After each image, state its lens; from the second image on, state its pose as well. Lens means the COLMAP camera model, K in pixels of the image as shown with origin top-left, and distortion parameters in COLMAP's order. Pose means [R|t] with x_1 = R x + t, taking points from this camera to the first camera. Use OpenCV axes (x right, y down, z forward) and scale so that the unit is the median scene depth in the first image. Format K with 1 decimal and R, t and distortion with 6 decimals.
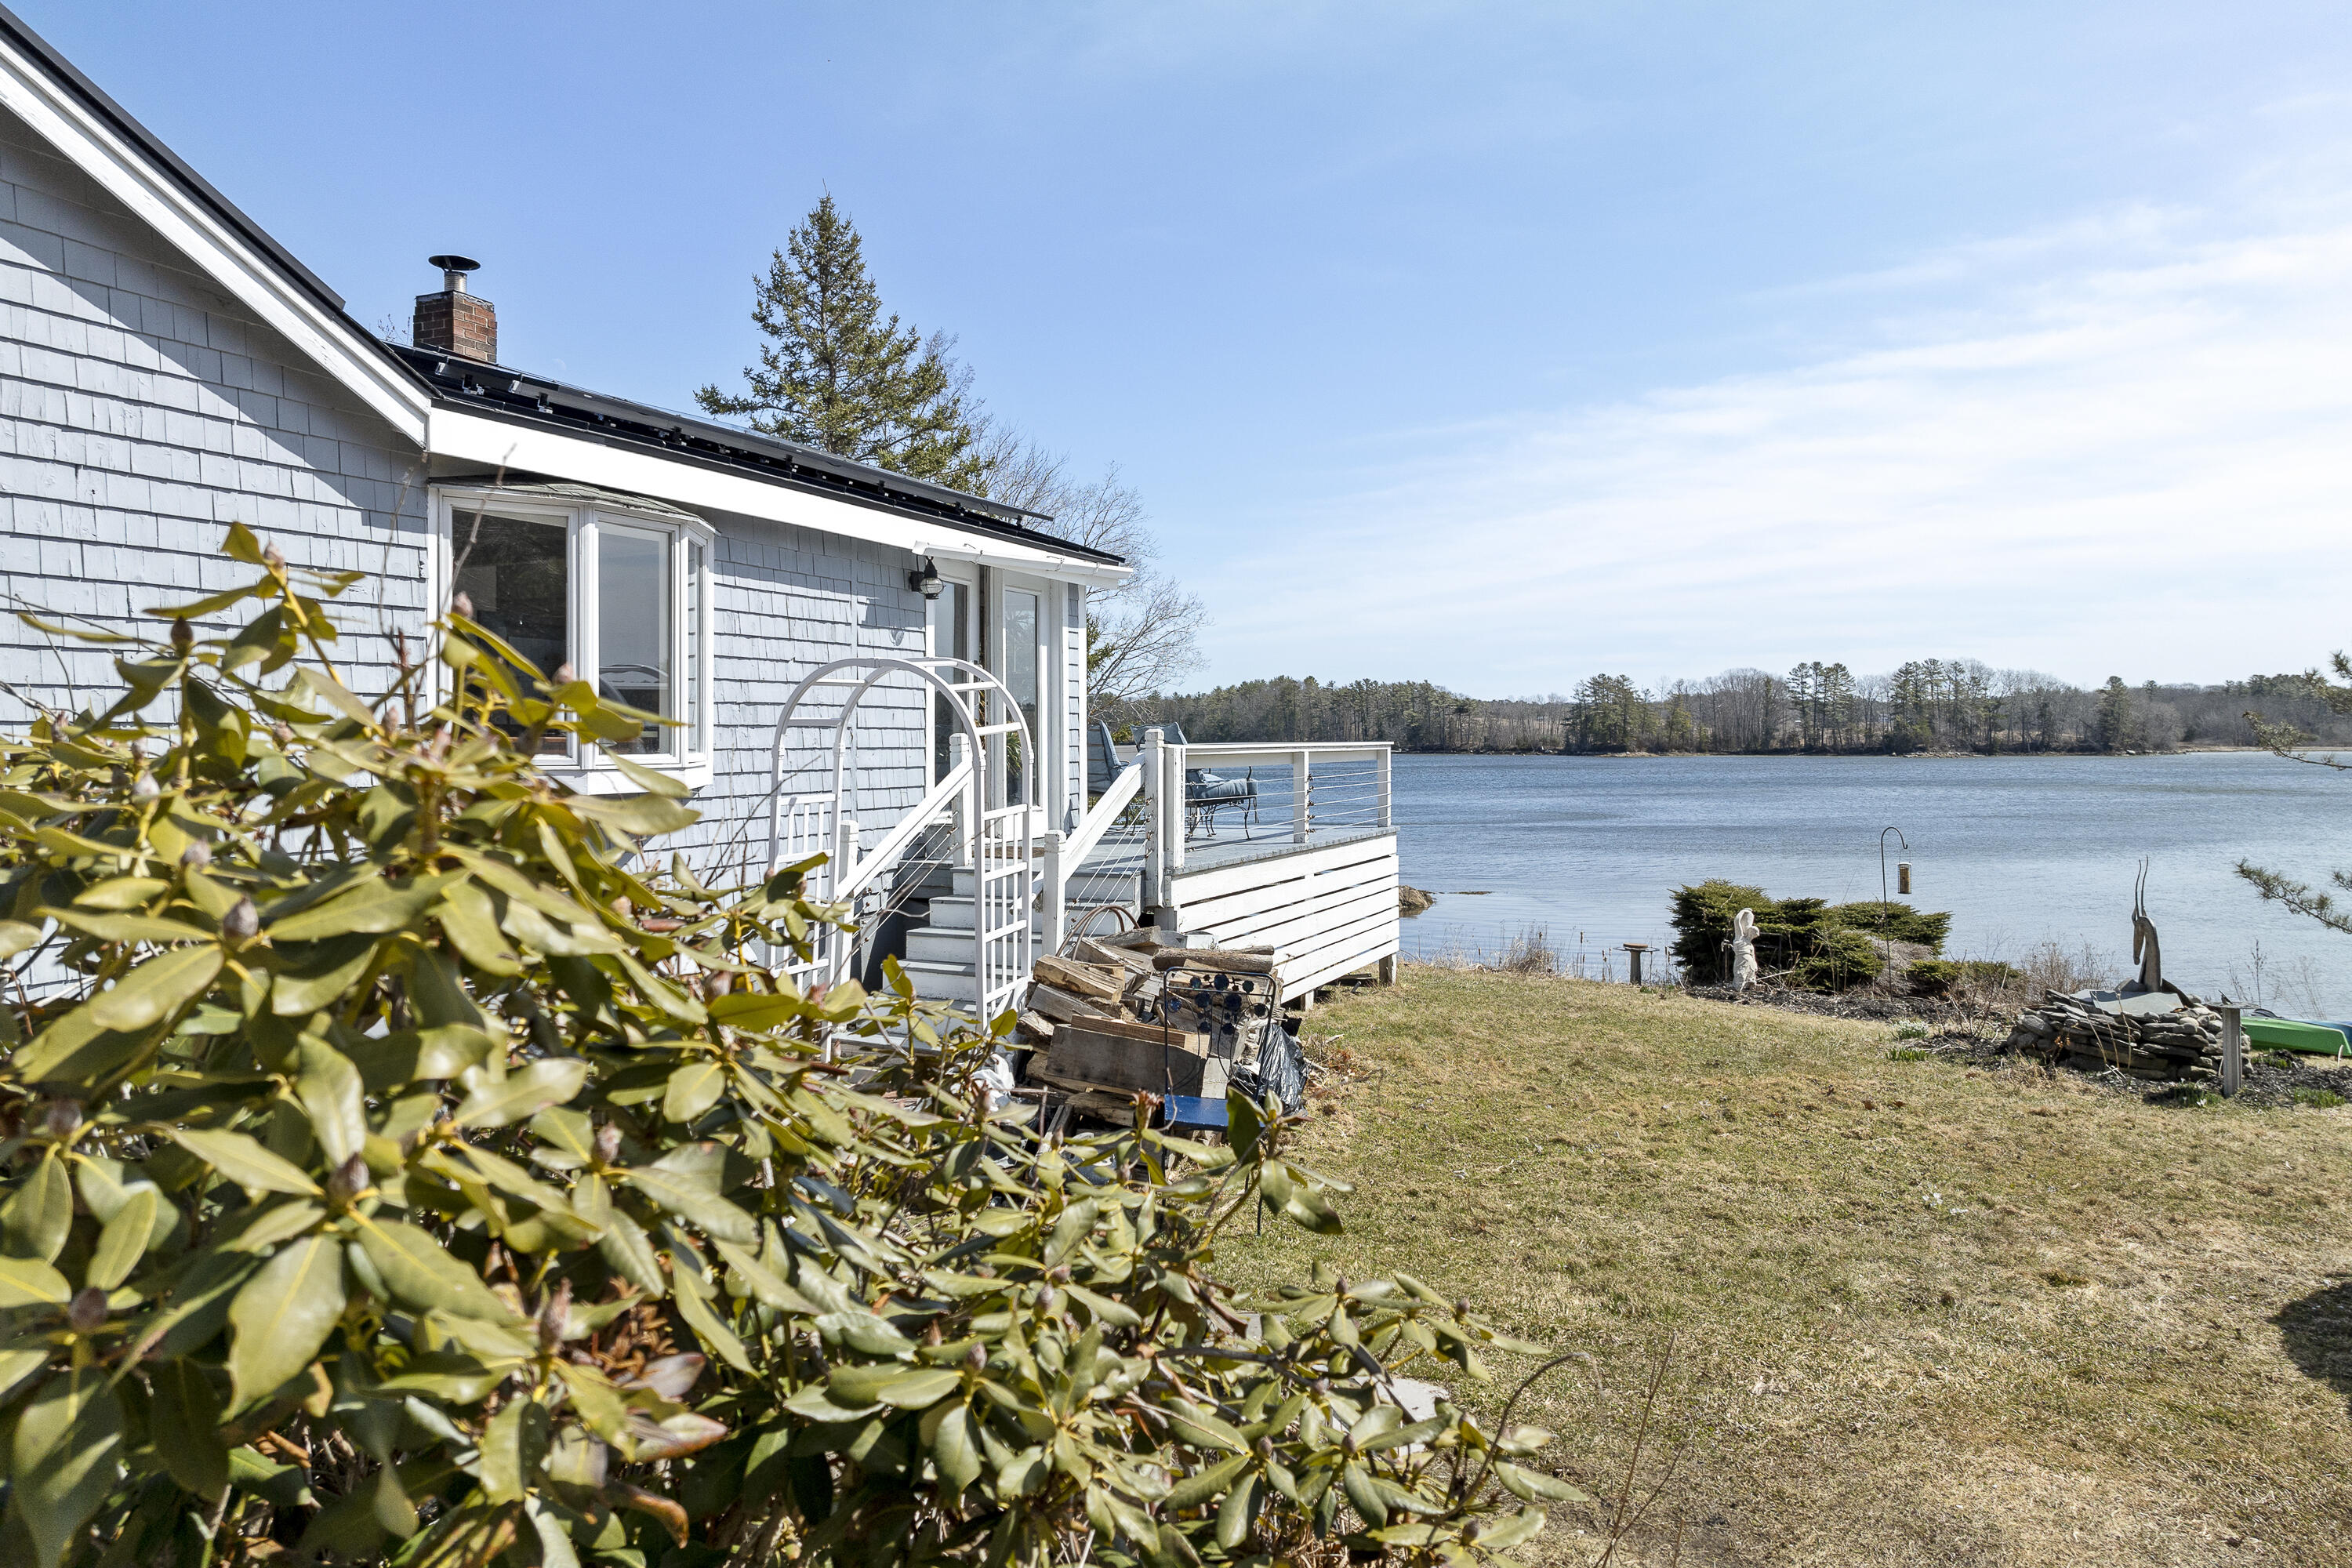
lens RADIAL K [[1673.7, 0, 1181.8], [0, 1673.7, 748.4], [0, 0, 1]] dist [-0.013736, 0.011624]
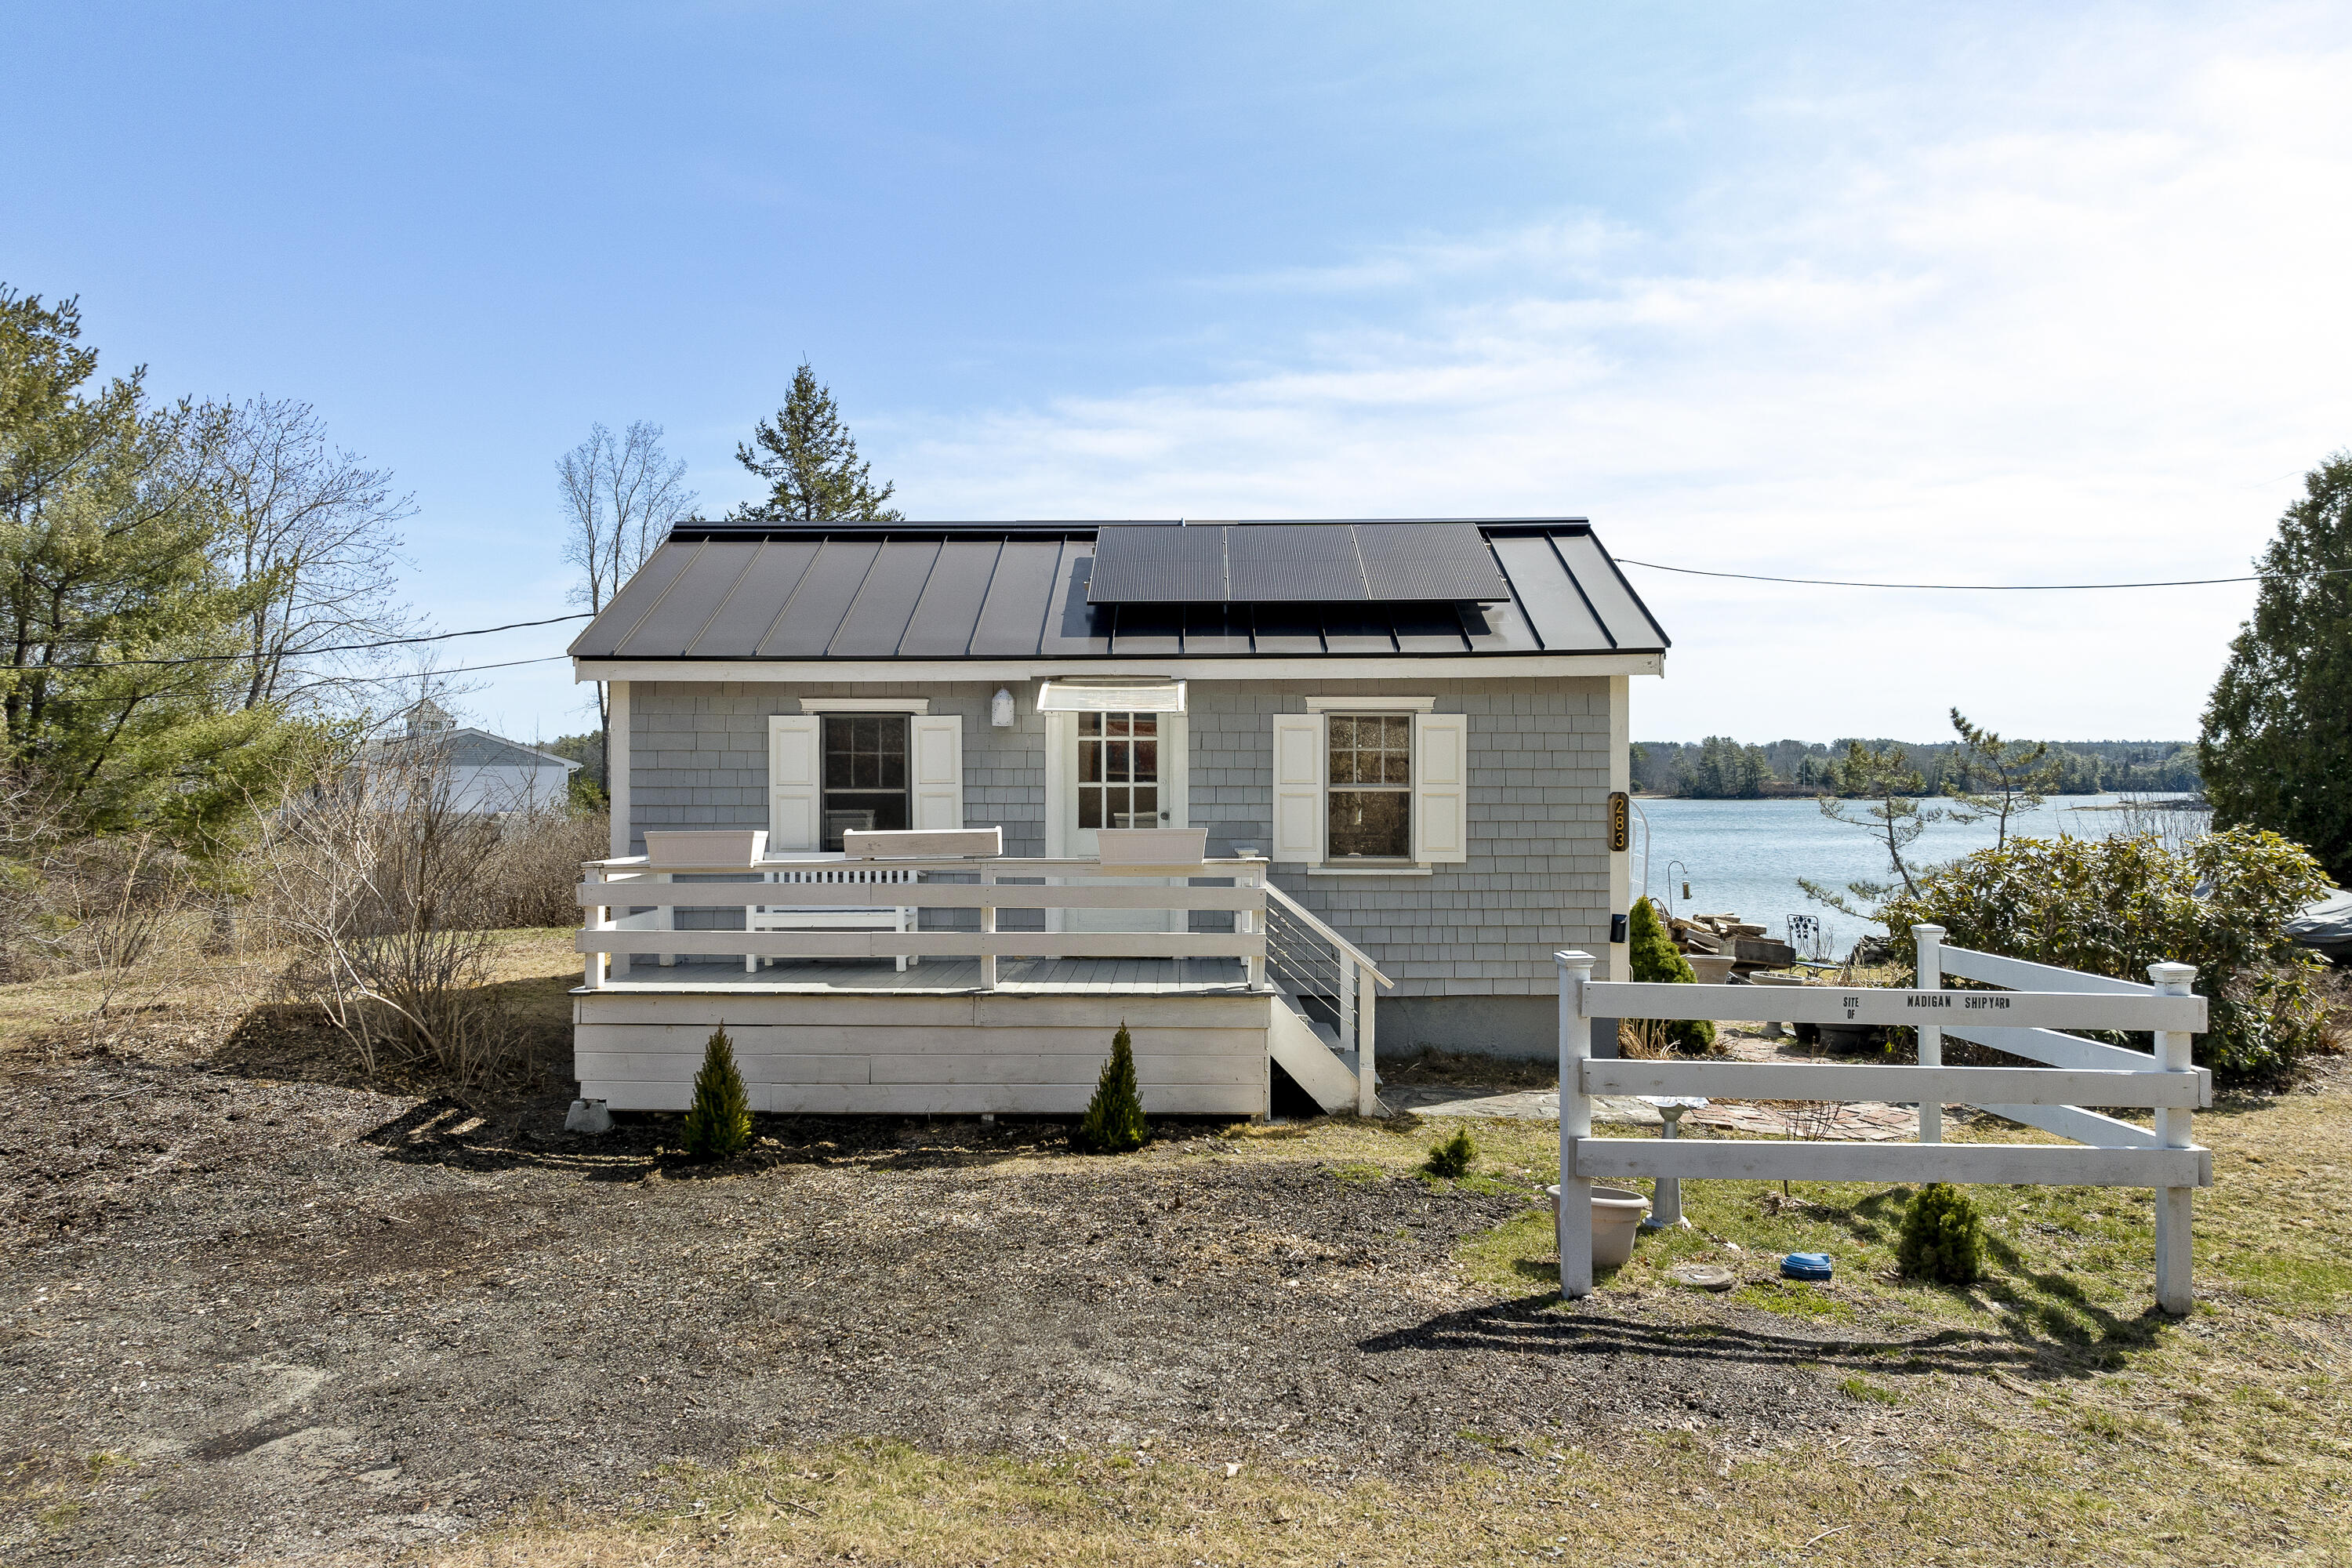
lens RADIAL K [[1673.7, 0, 1182.0], [0, 1673.7, 788.0], [0, 0, 1]] dist [-0.013736, 0.011624]
pose [[0.924211, -0.001236, 0.381881, -0.425210], [0.003382, 0.999982, -0.004947, -0.013012], [-0.381868, 0.005863, 0.924198, -0.238453]]
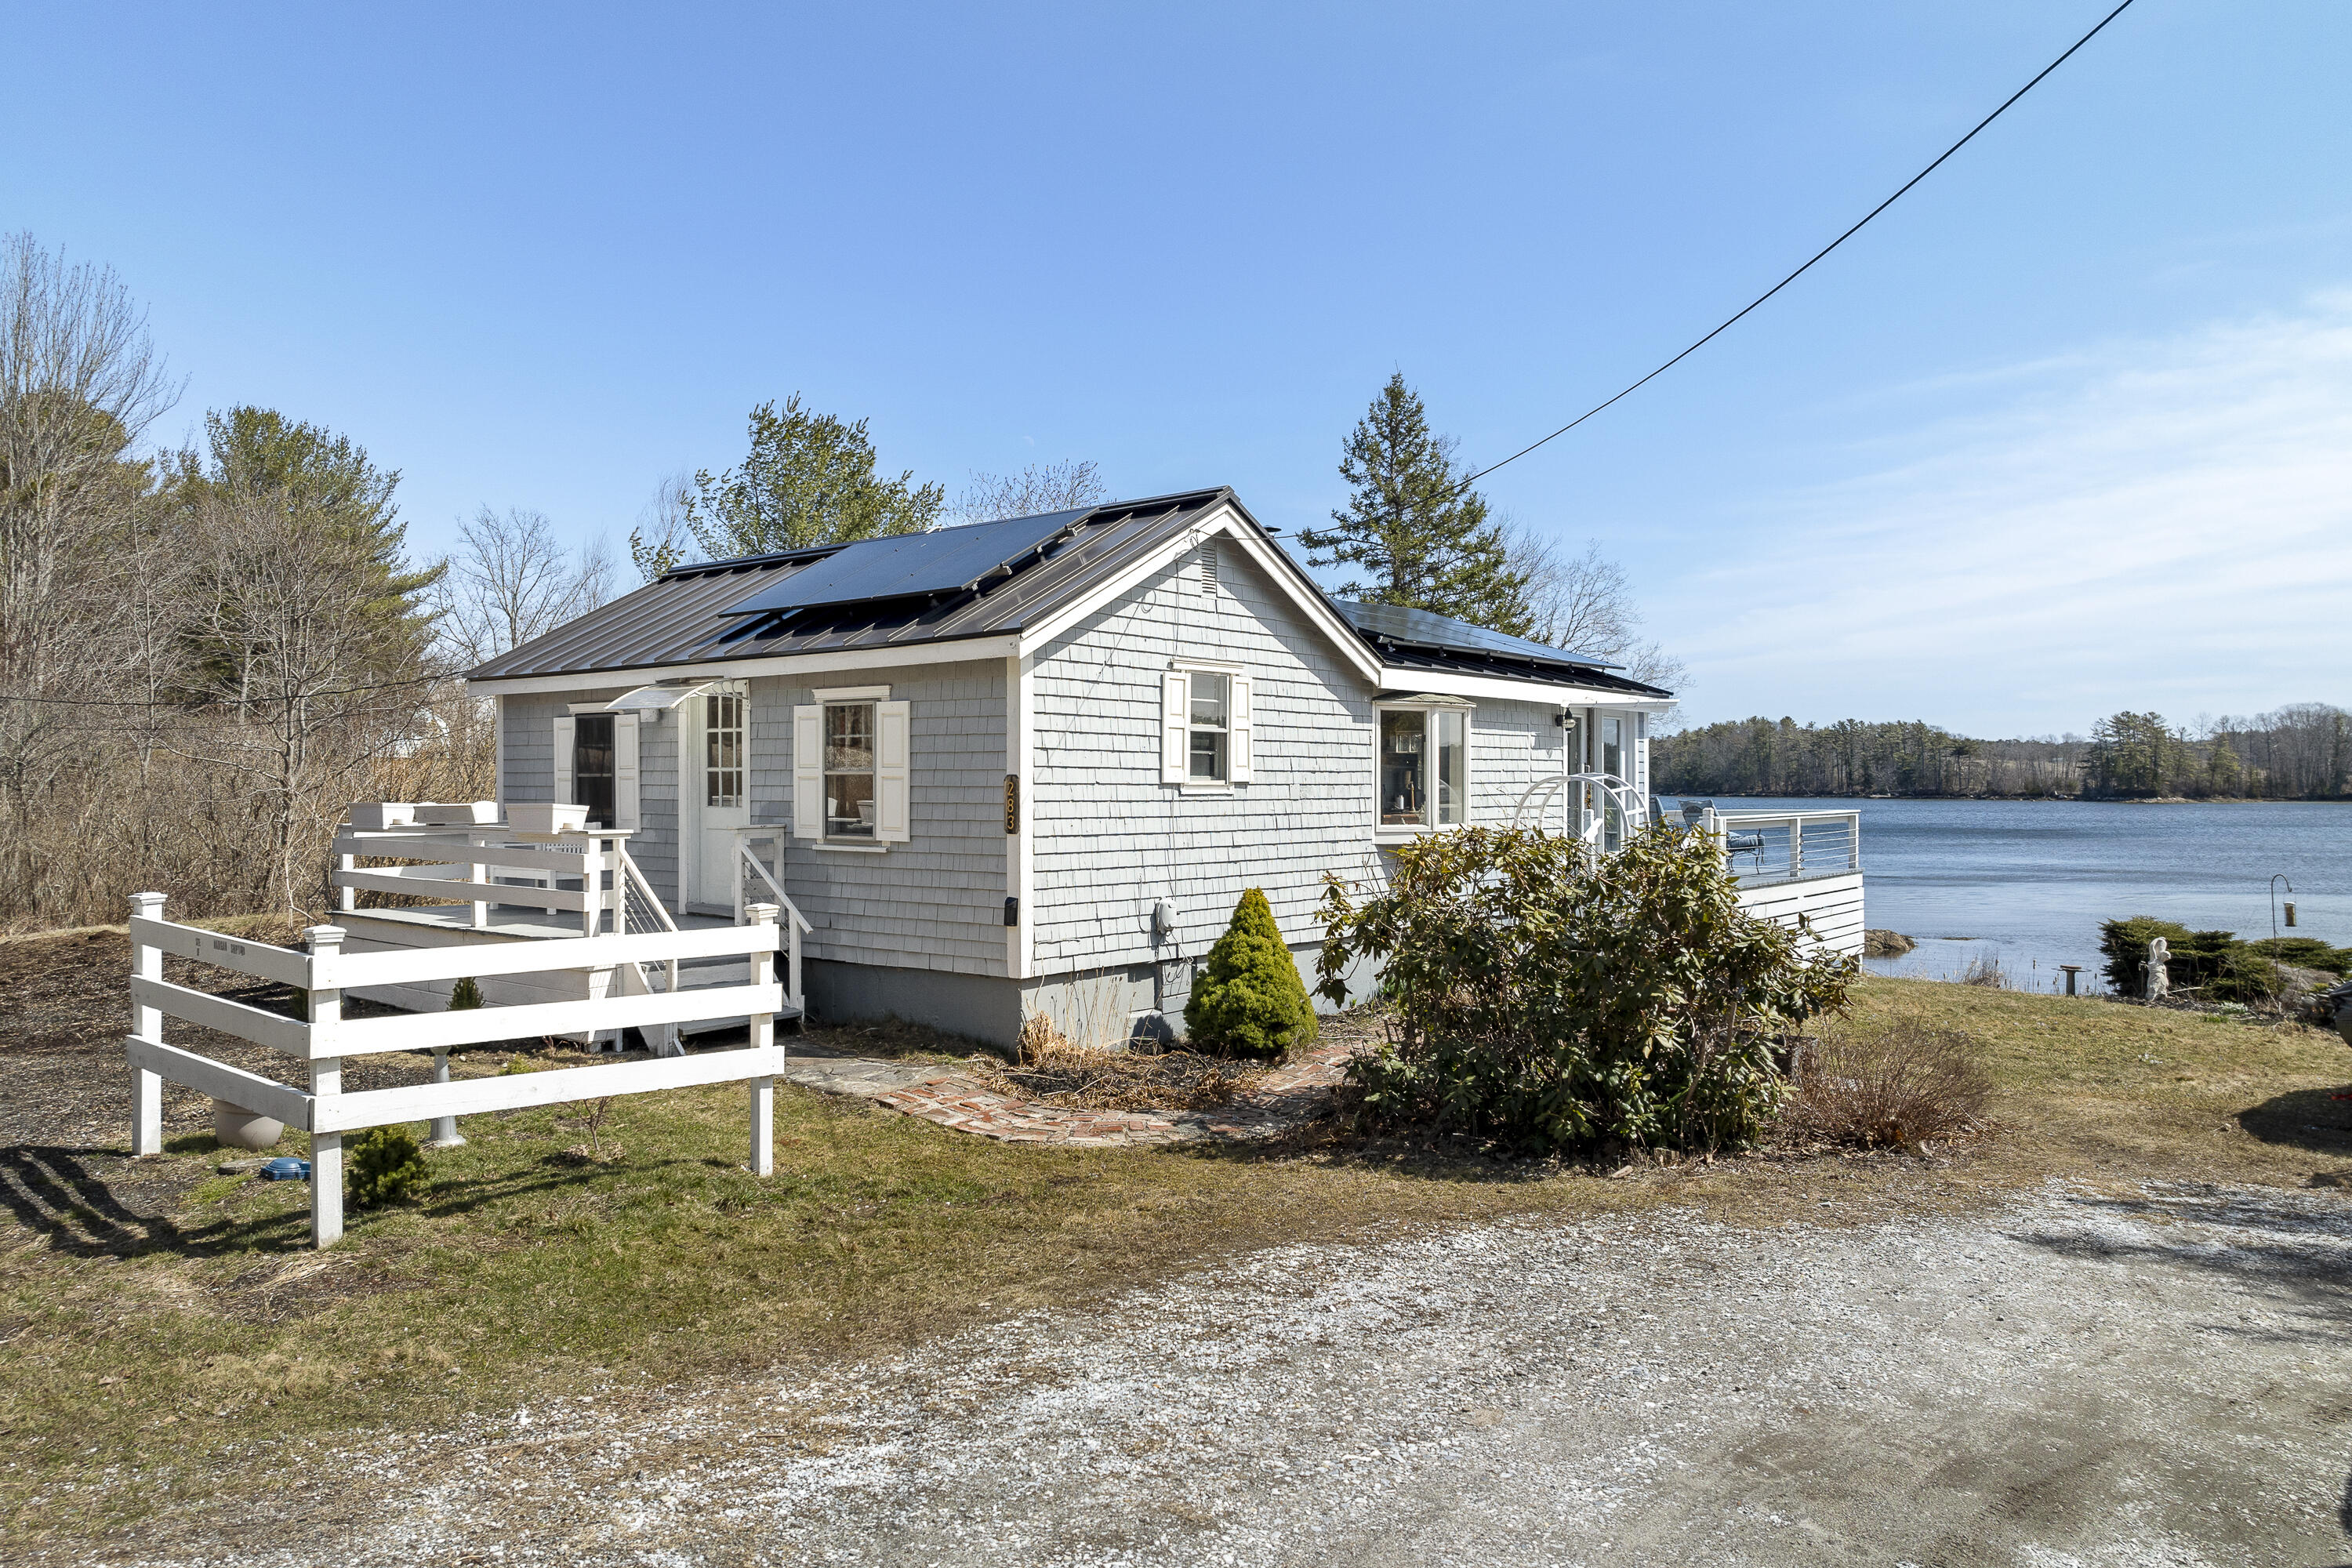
lens RADIAL K [[1673.7, 0, 1165.9], [0, 1673.7, 780.8], [0, 0, 1]] dist [-0.013736, 0.011624]
pose [[0.961254, -0.000675, -0.275663, -0.026701], [-0.001077, 0.999980, -0.006205, -0.009669], [0.275662, 0.006261, 0.961234, -0.280857]]
